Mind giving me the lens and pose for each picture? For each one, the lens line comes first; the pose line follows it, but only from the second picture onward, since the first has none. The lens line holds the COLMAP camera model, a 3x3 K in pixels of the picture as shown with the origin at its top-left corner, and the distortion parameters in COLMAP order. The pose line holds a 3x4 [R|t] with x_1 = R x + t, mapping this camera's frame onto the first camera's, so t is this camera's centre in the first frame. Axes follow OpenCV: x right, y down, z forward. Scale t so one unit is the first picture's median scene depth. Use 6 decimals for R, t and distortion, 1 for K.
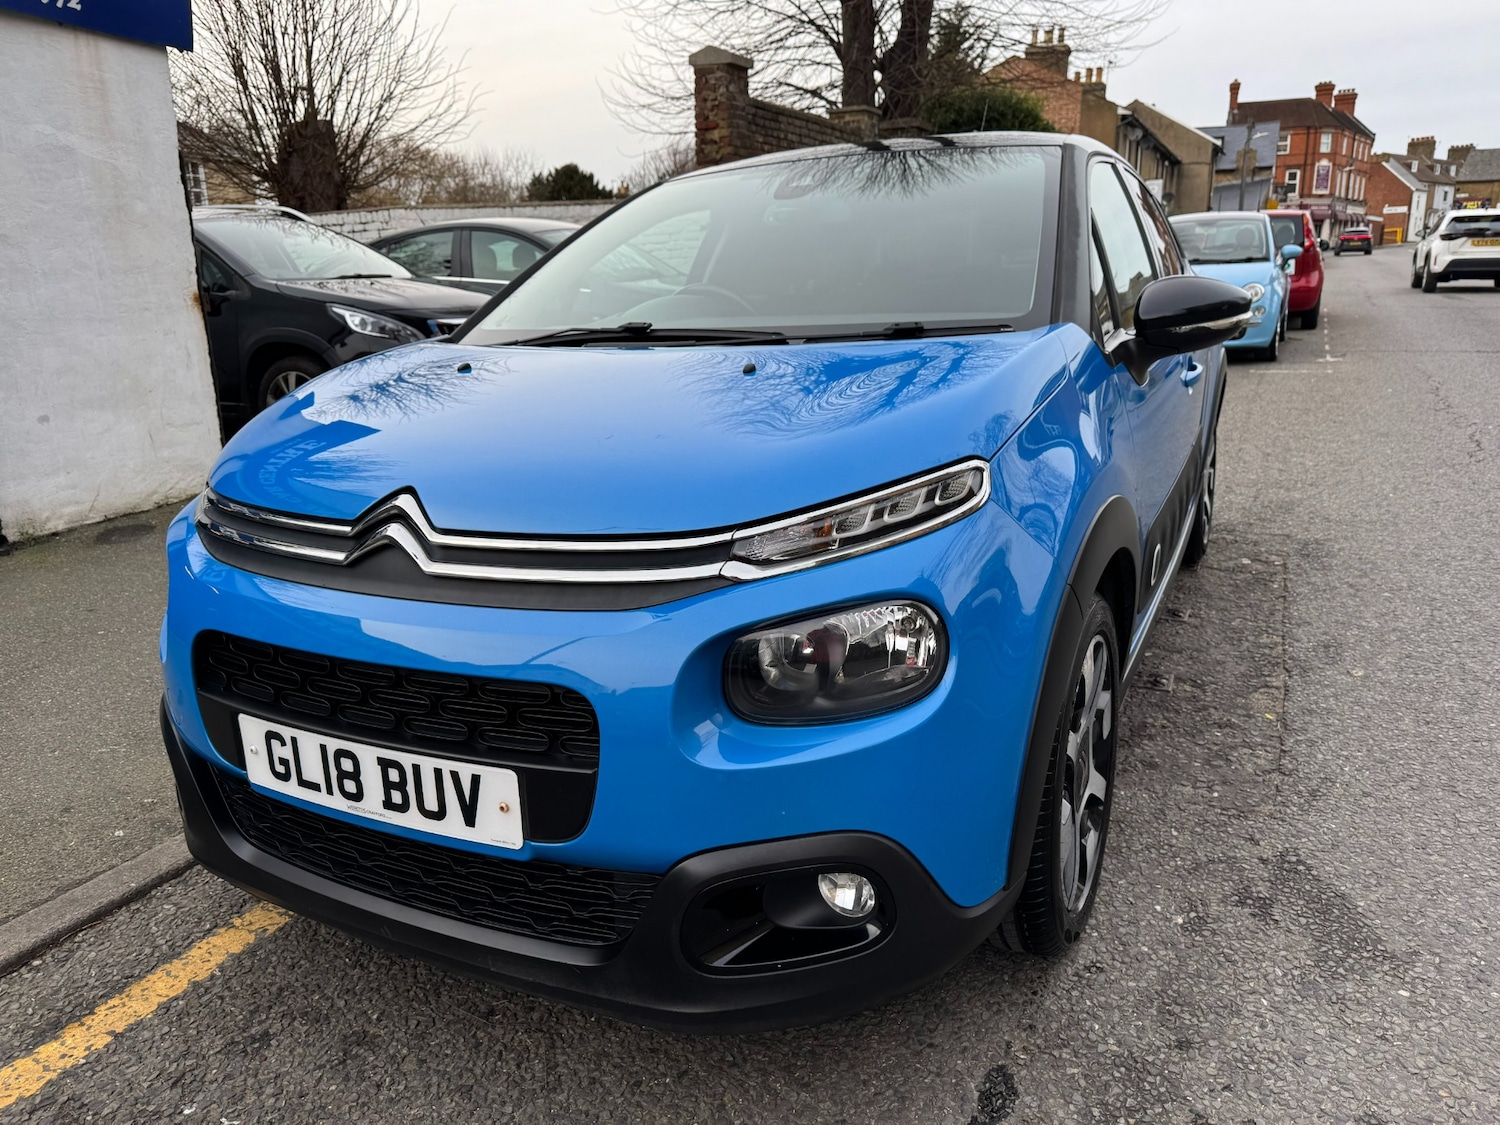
lens RADIAL K [[1072.9, 0, 745.3], [0, 1072.9, 563.7], [0, 0, 1]] dist [0.014608, -0.018593]
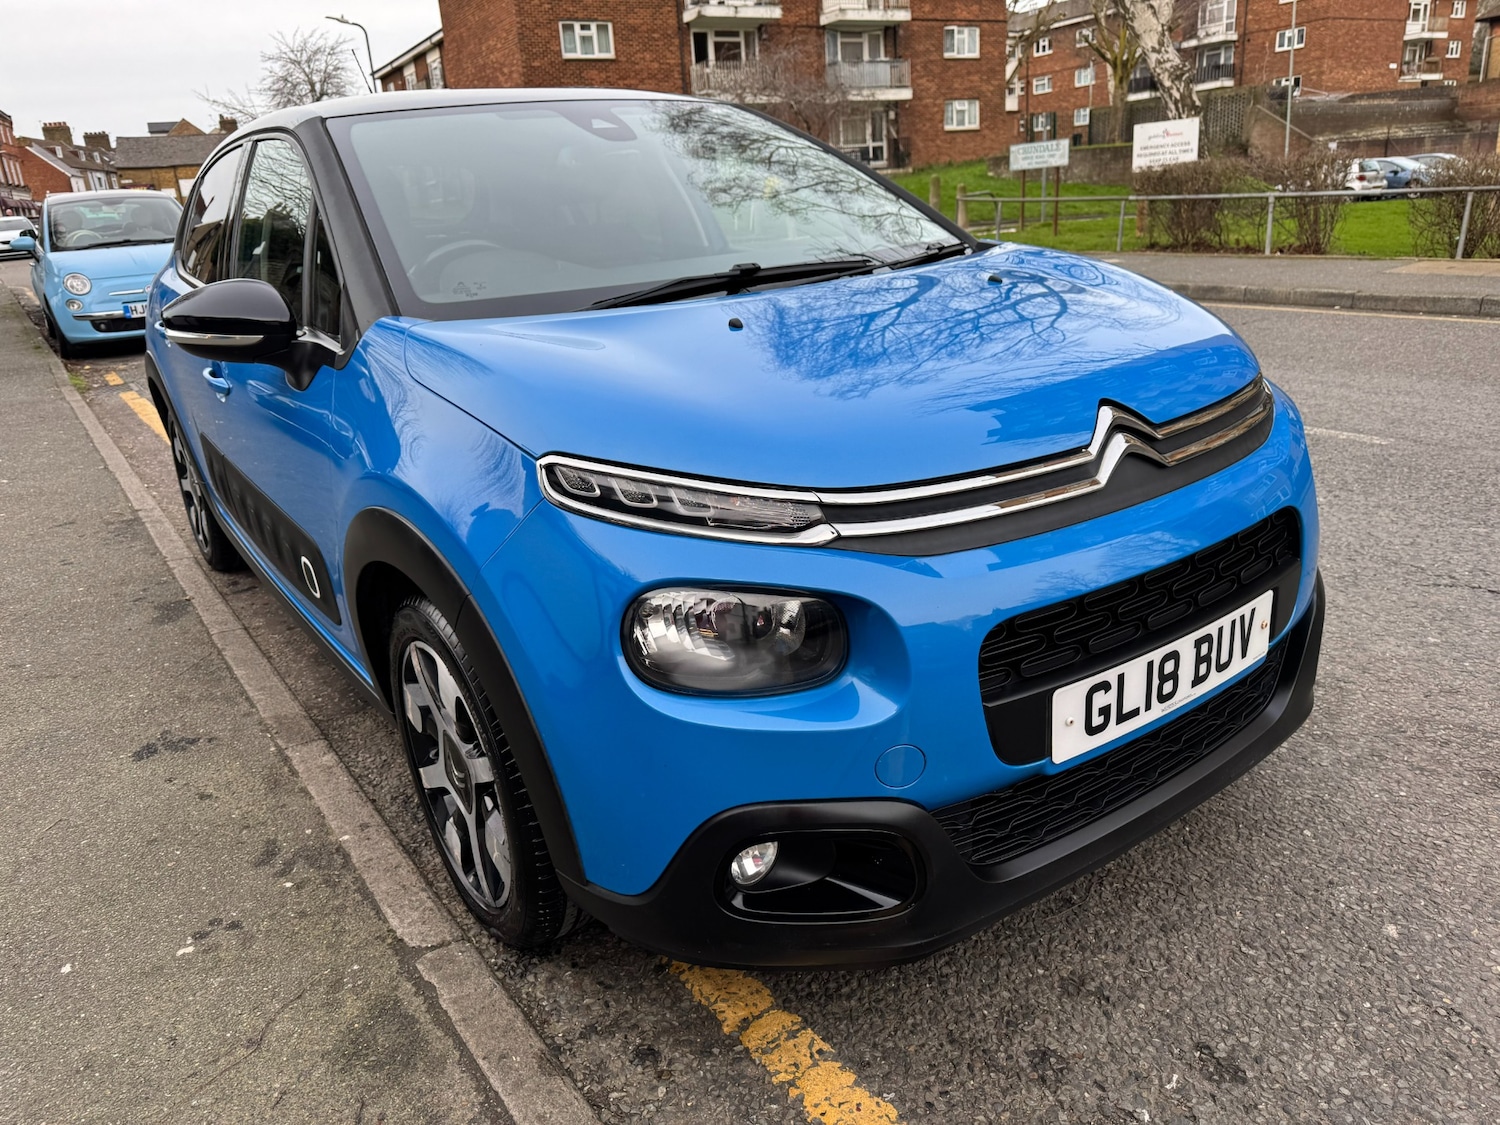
lens RADIAL K [[1075.1, 0, 736.2], [0, 1075.1, 568.1], [0, 0, 1]] dist [0.005064, -0.008989]
pose [[0.472188, -0.290505, 0.832253, -0.835984], [0.278495, 0.944941, 0.171833, -0.117827], [-0.836348, 0.150641, 0.527094, 0.468949]]
